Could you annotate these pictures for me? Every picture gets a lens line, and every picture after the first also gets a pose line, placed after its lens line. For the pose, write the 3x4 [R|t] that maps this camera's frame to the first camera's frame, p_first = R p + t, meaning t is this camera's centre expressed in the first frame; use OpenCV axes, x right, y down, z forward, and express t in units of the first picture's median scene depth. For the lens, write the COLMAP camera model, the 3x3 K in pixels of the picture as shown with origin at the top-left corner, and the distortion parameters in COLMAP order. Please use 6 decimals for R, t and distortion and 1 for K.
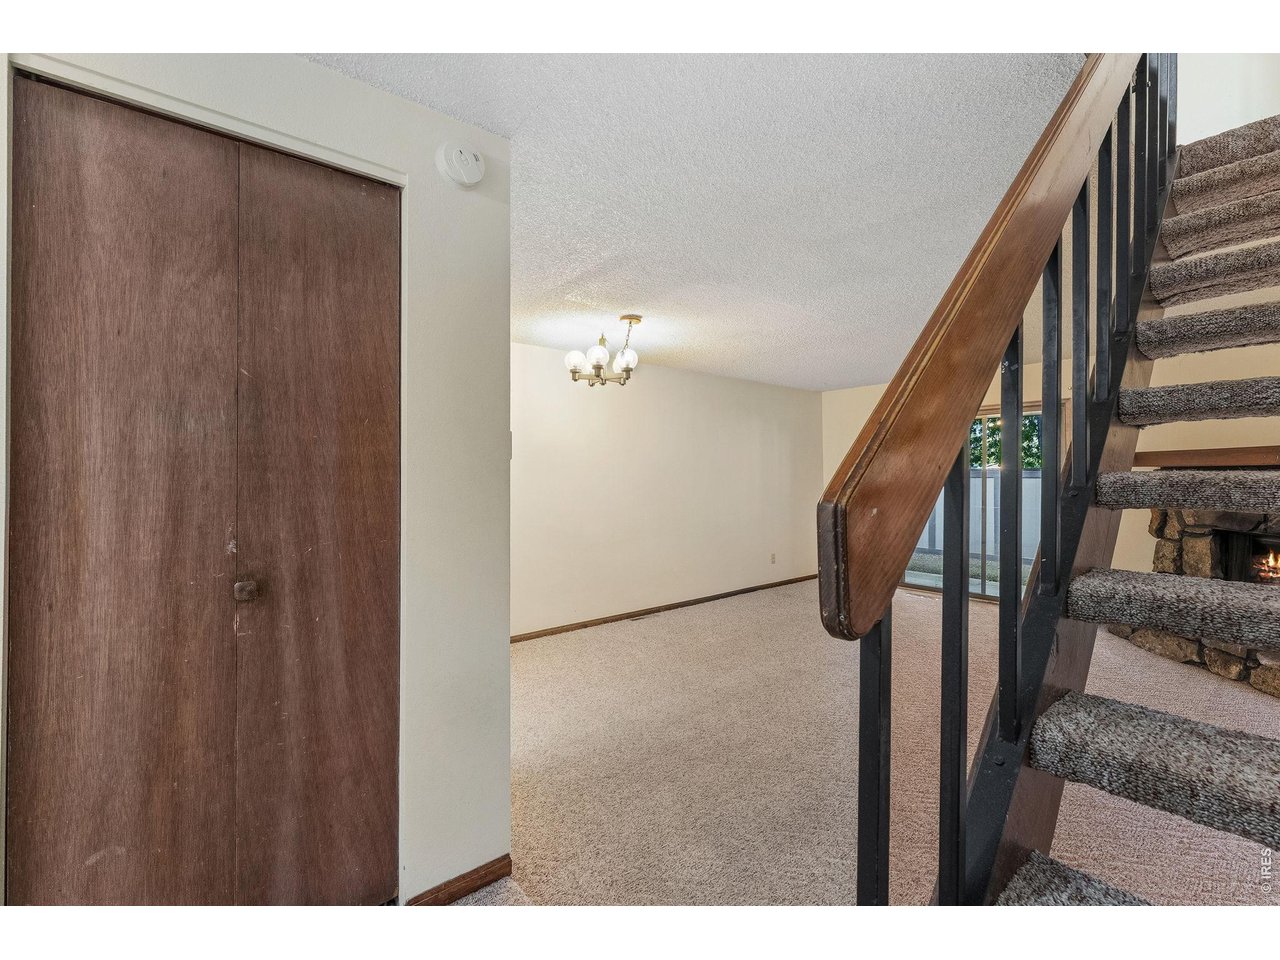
lens RADIAL K [[545.8, 0, 643.9], [0, 545.8, 465.8], [0, 0, 1]] dist [0.002061, 0.000143]
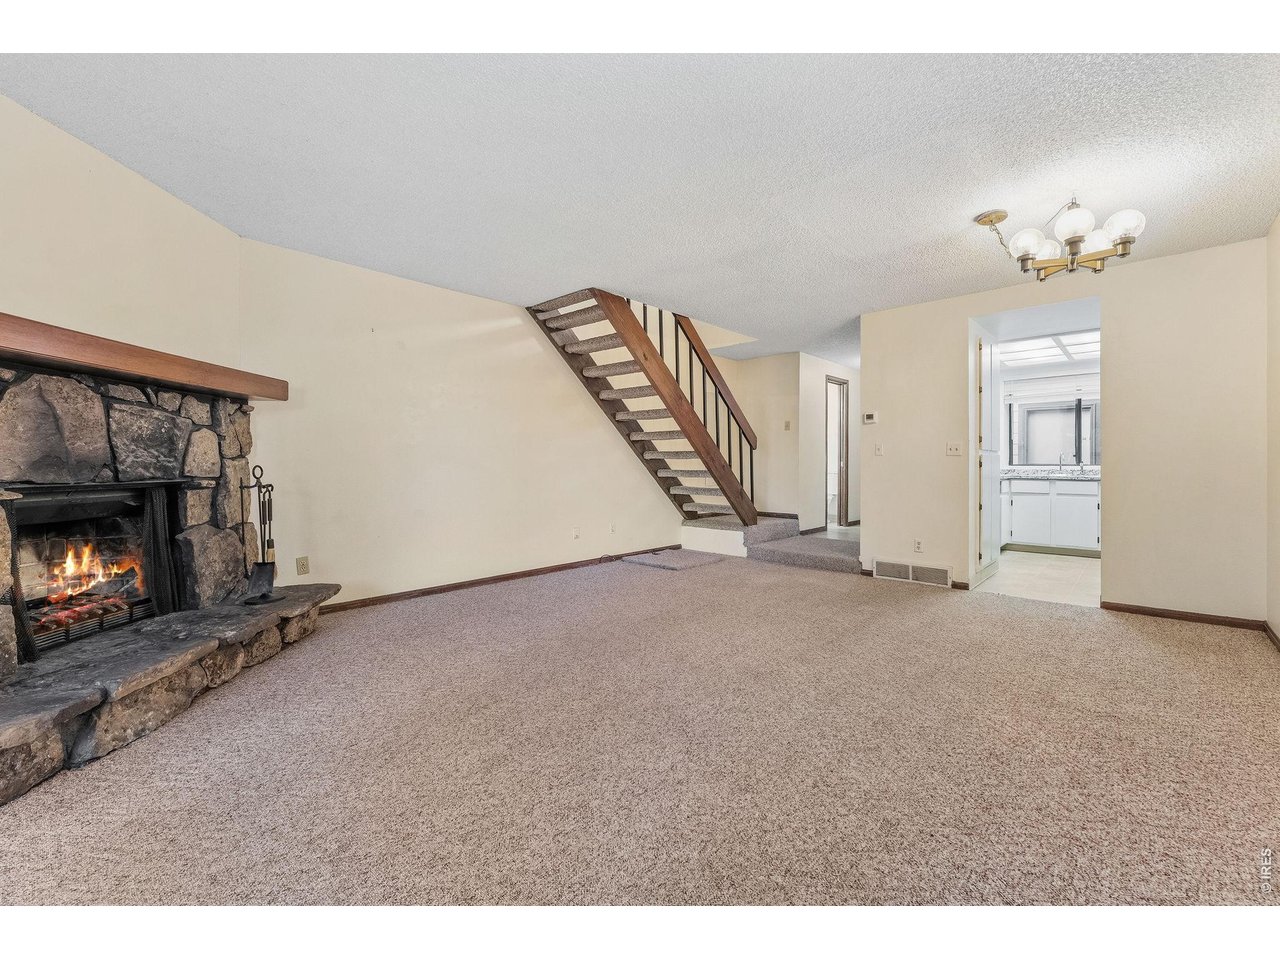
lens RADIAL K [[545.8, 0, 643.9], [0, 545.8, 465.8], [0, 0, 1]] dist [0.002061, 0.000143]
pose [[-0.990643, 0.003514, -0.136436, 0.569595], [0.004921, 0.999938, -0.009980, 0.107121], [0.136392, -0.010558, -0.990599, 1.627635]]
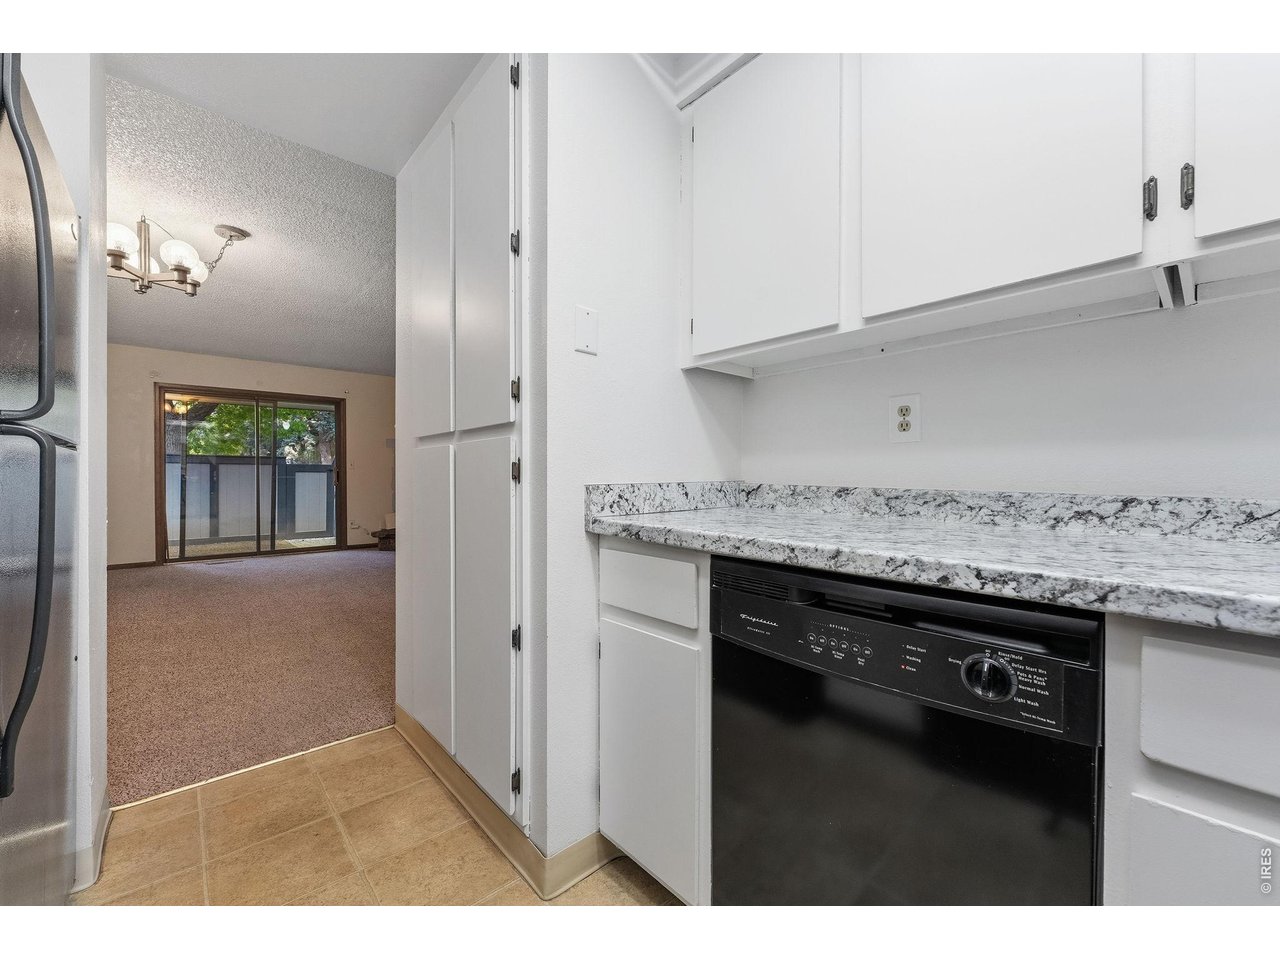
lens RADIAL K [[514.3, 0, 634.6], [0, 514.3, 482.8], [0, 0, 1]] dist [0.000459, 0.000131]
pose [[-0.041741, -0.011192, 0.999066, -0.788540], [-0.021156, 0.999723, 0.010315, 0.088547], [-0.998904, -0.020706, -0.041966, 0.382437]]
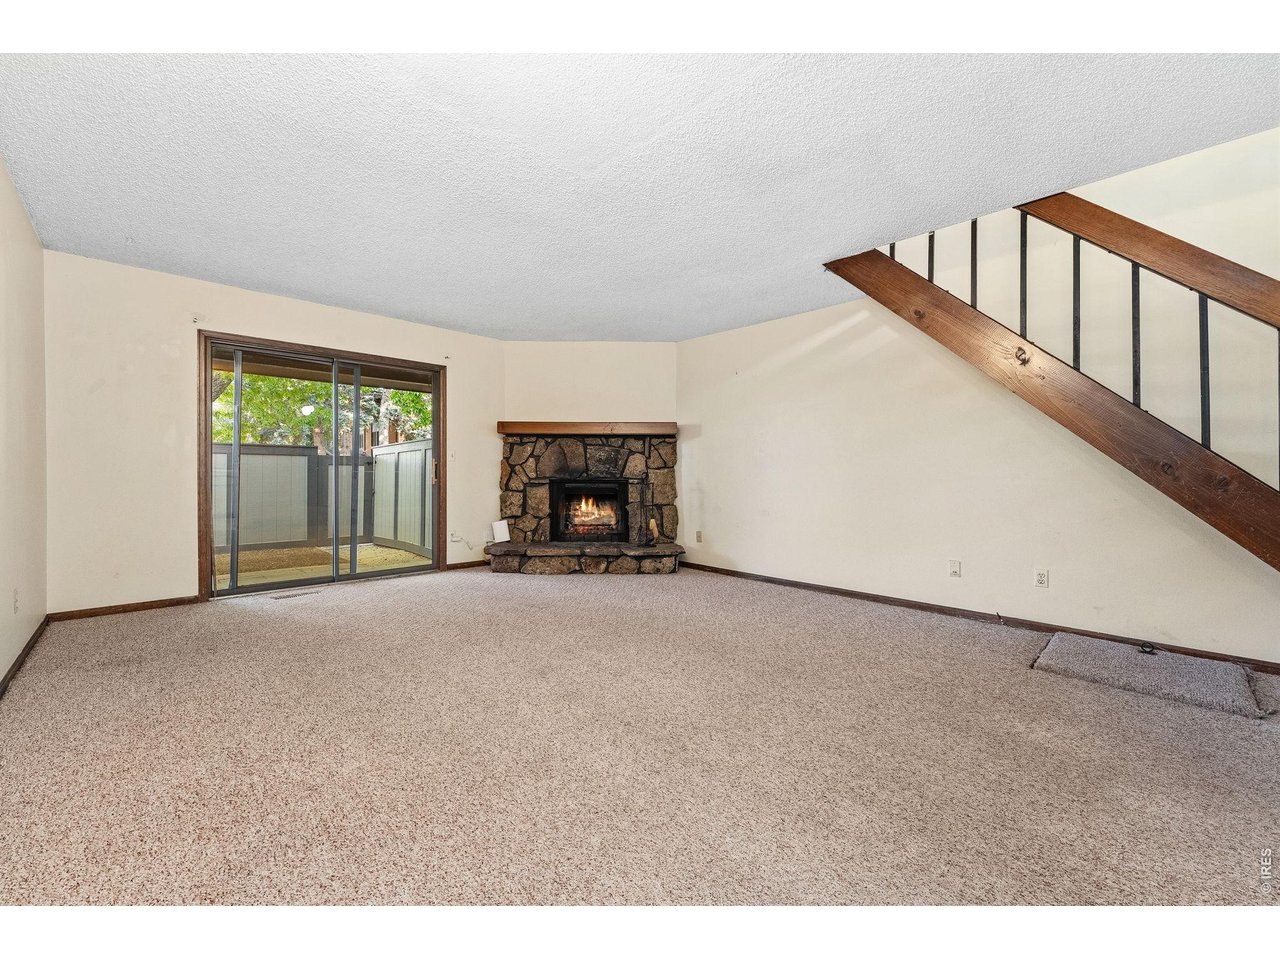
lens RADIAL K [[514.3, 0, 634.6], [0, 514.3, 482.8], [0, 0, 1]] dist [0.000459, 0.000131]
pose [[-0.074919, -0.018969, 0.997009, -0.320562], [-0.023215, 0.999581, 0.017274, 0.100584], [-0.996919, -0.021851, -0.075328, 0.918952]]
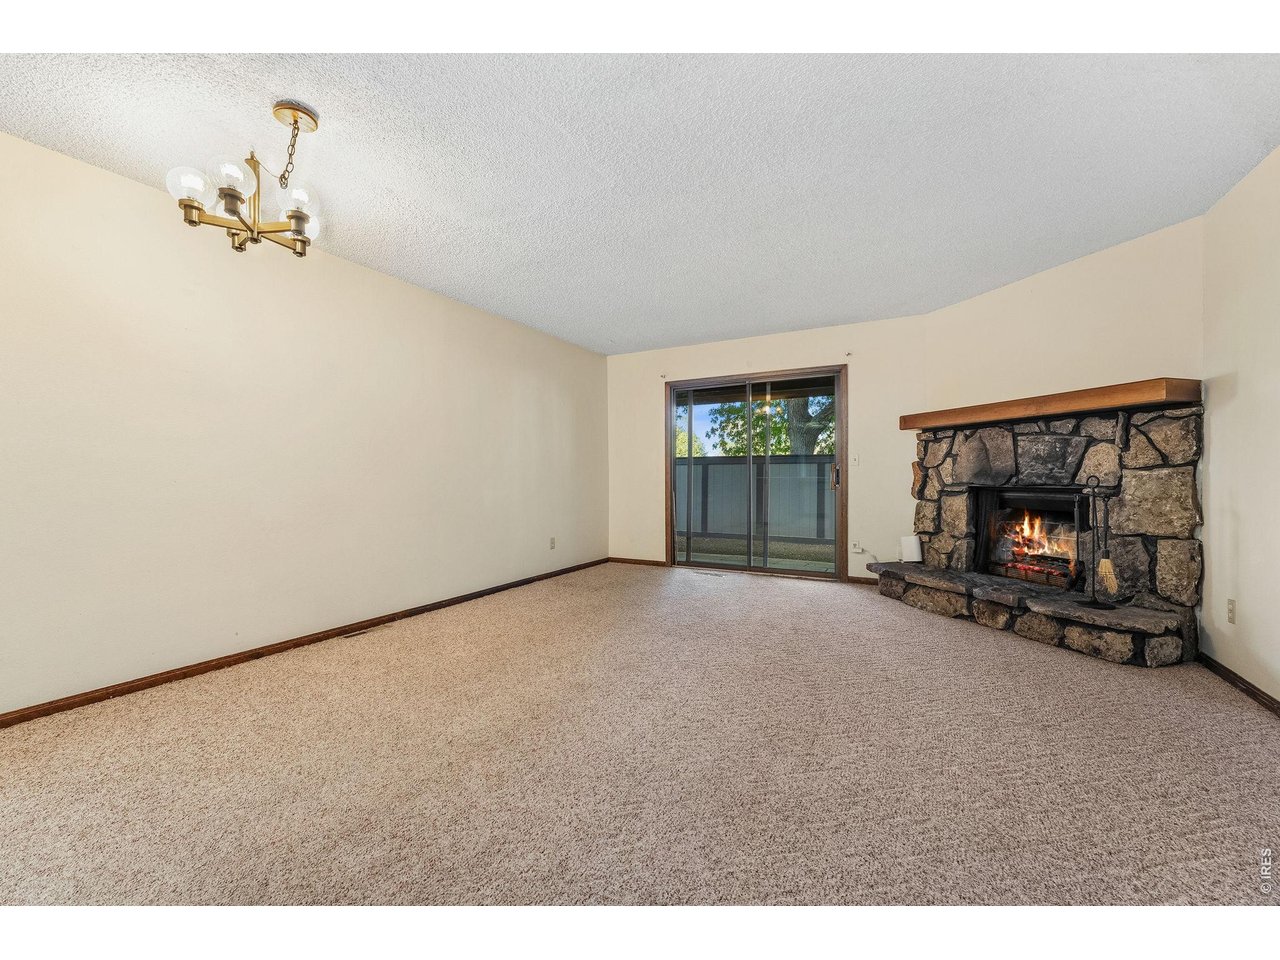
lens RADIAL K [[527.5, 0, 642.4], [0, 527.5, 482.7], [0, 0, 1]] dist [-0.000124, 0.000024]
pose [[0.924481, -0.004826, 0.381198, 0.091563], [-0.005532, 0.999645, 0.026071, 0.089872], [-0.381188, -0.026210, 0.924126, 0.325809]]
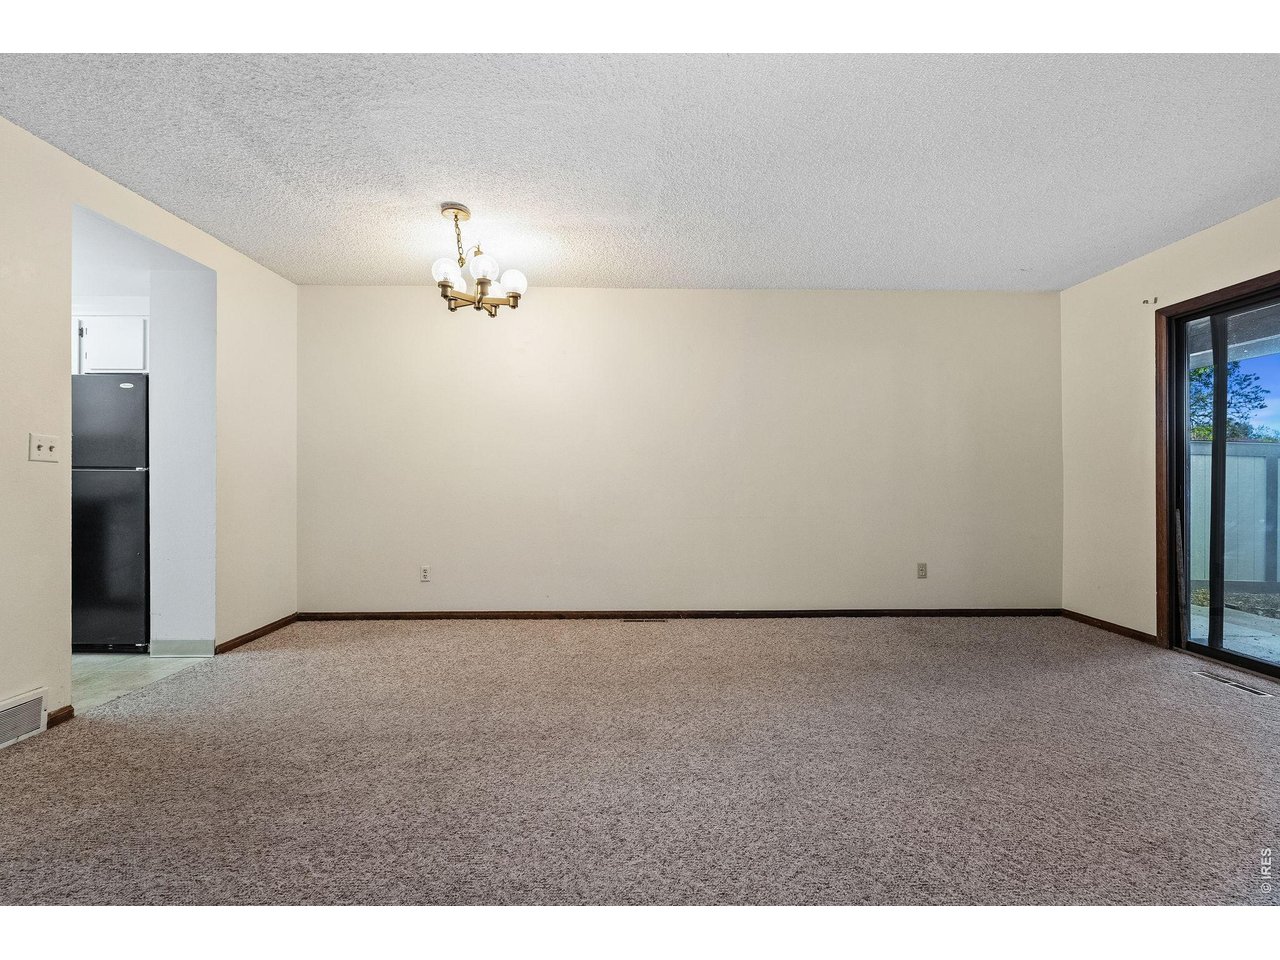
lens RADIAL K [[546.6, 0, 640.0], [0, 546.6, 480.0], [0, 0, 1]] dist [-0.001161, -0.000153]
pose [[0.786340, 0.001142, -0.617793, 0.609095], [0.006634, 0.999925, 0.010292, 0.095572], [0.617758, -0.012192, 0.786274, 0.514673]]
